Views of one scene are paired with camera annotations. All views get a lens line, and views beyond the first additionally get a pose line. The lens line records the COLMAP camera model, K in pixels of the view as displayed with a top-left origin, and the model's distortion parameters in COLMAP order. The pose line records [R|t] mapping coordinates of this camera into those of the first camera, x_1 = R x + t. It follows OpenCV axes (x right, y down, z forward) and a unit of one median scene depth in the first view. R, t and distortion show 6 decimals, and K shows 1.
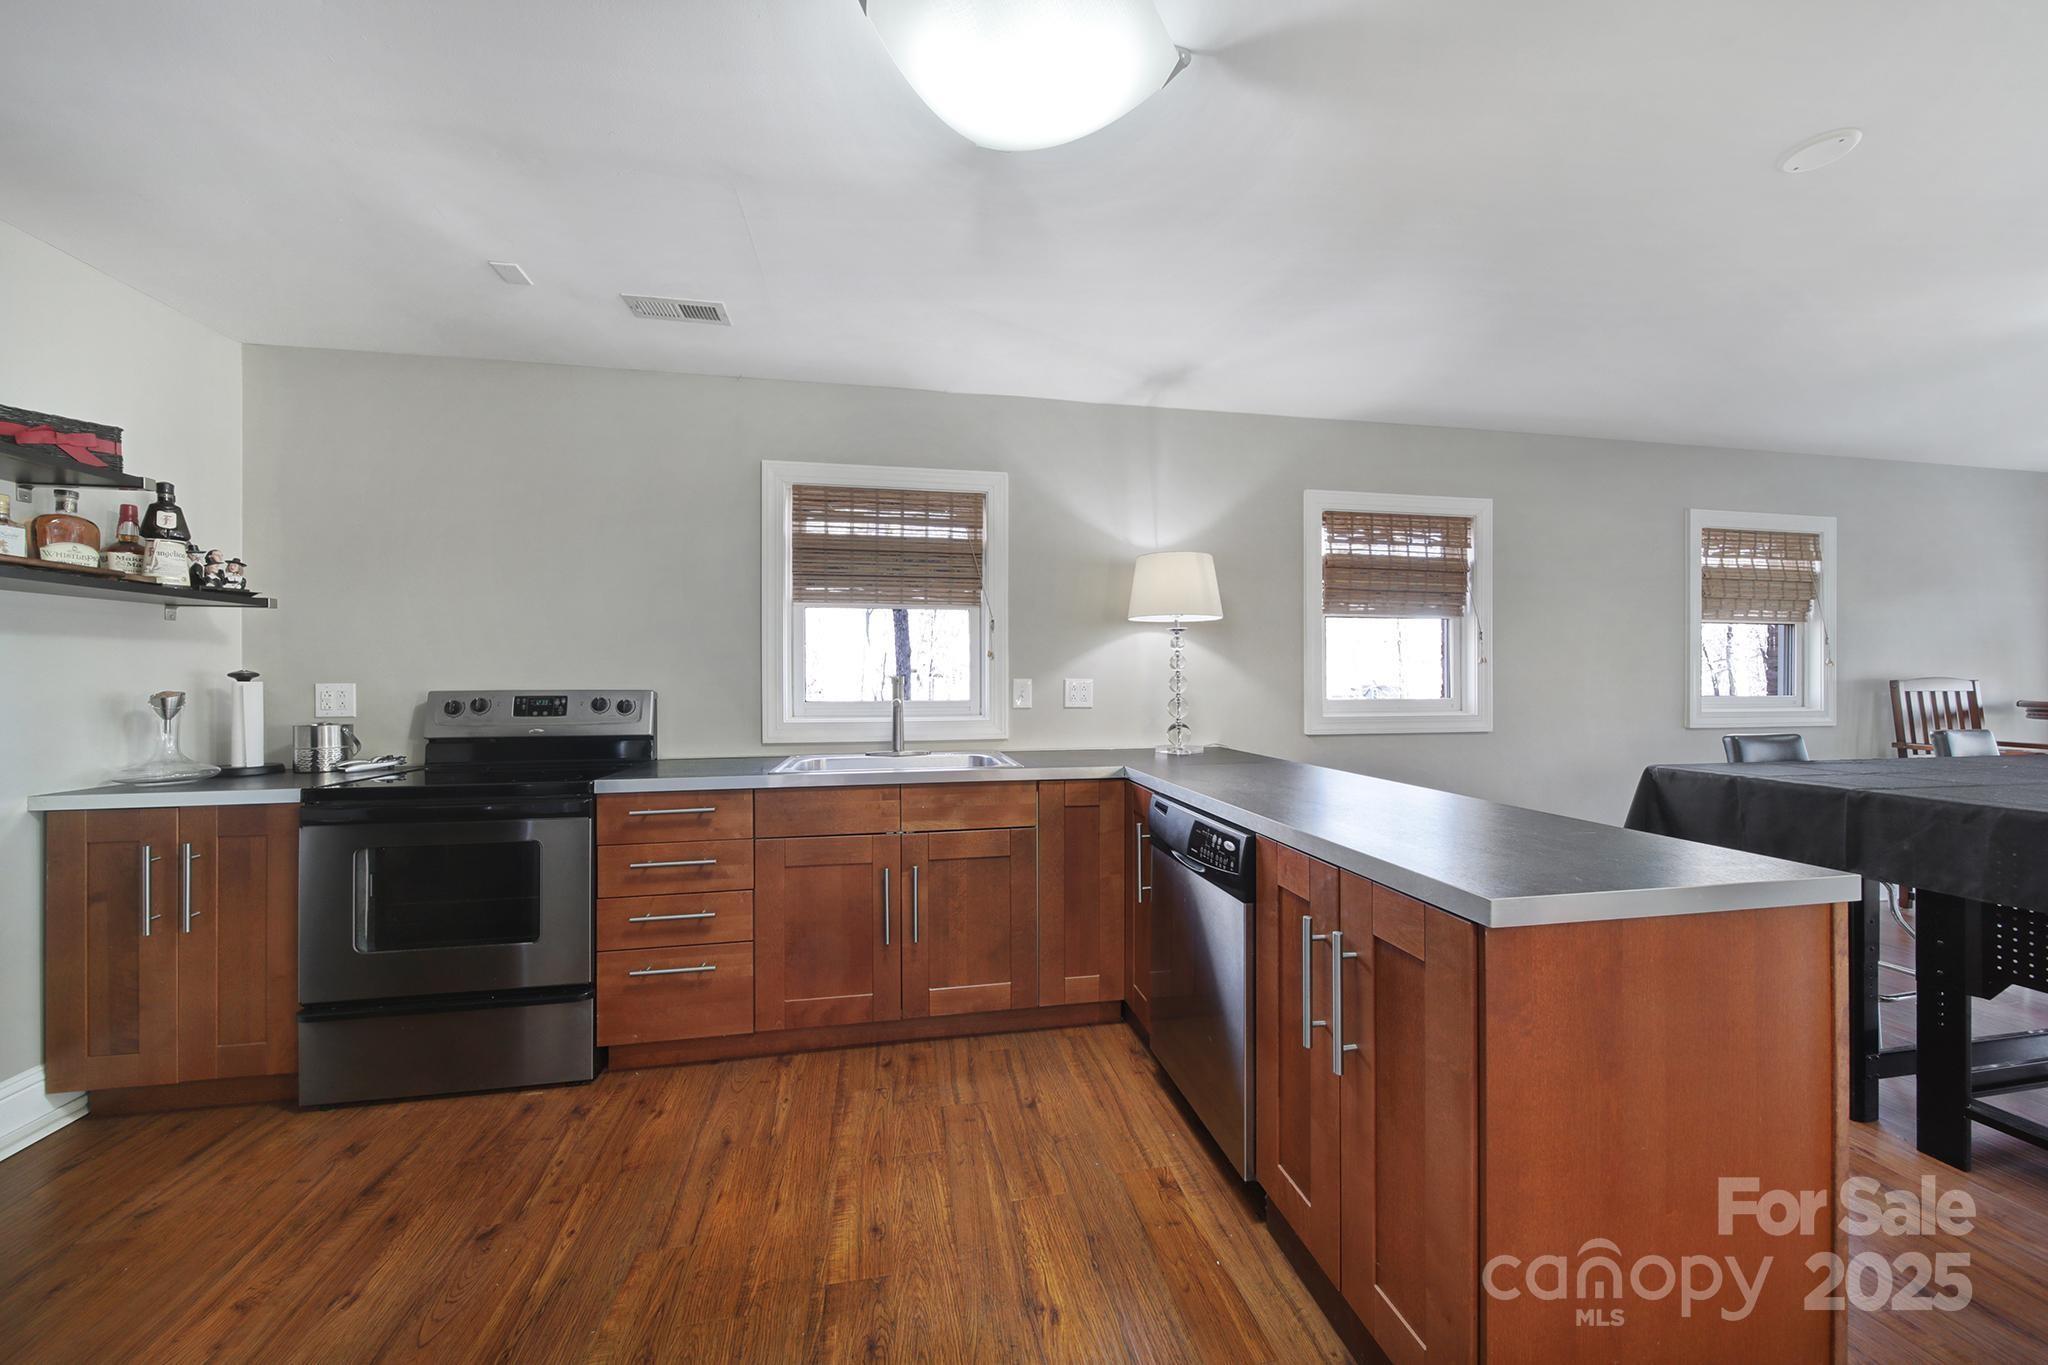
lens RADIAL K [[717.2, 0, 1024.6], [0, 717.2, 679.6], [0, 0, 1]] dist [-0.001115, 0.000132]
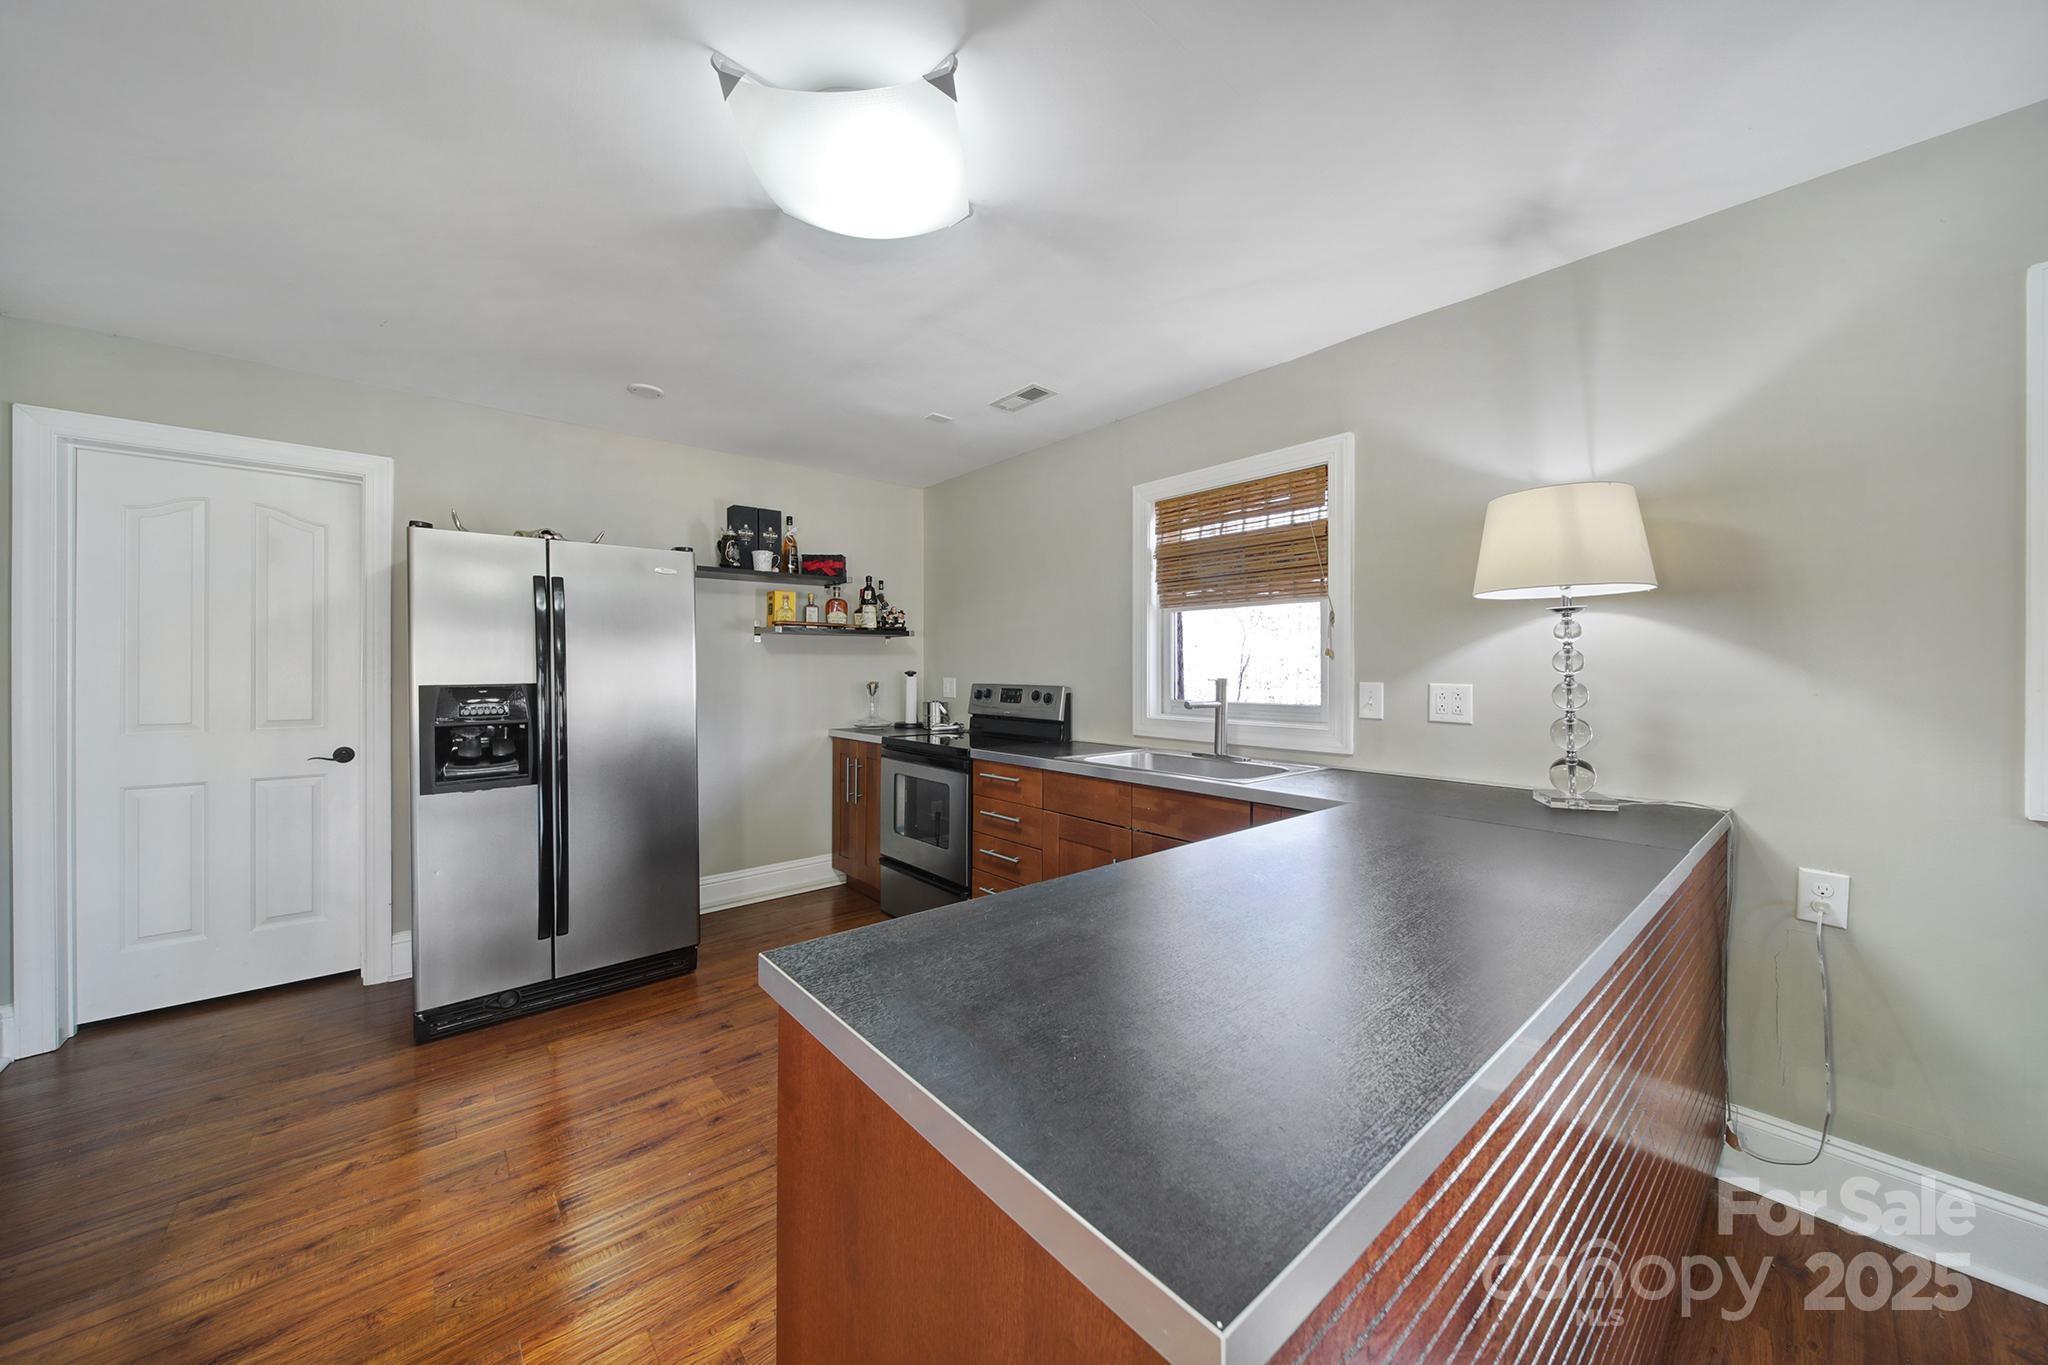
lens RADIAL K [[717.2, 0, 1028.8], [0, 717.2, 672.1], [0, 0, 1]] dist [-0.001115, 0.000132]
pose [[0.504757, 0.006496, -0.863237, 0.567557], [-0.002132, 0.999978, 0.006279, -0.018620], [0.863259, -0.001328, 0.504759, 0.297594]]
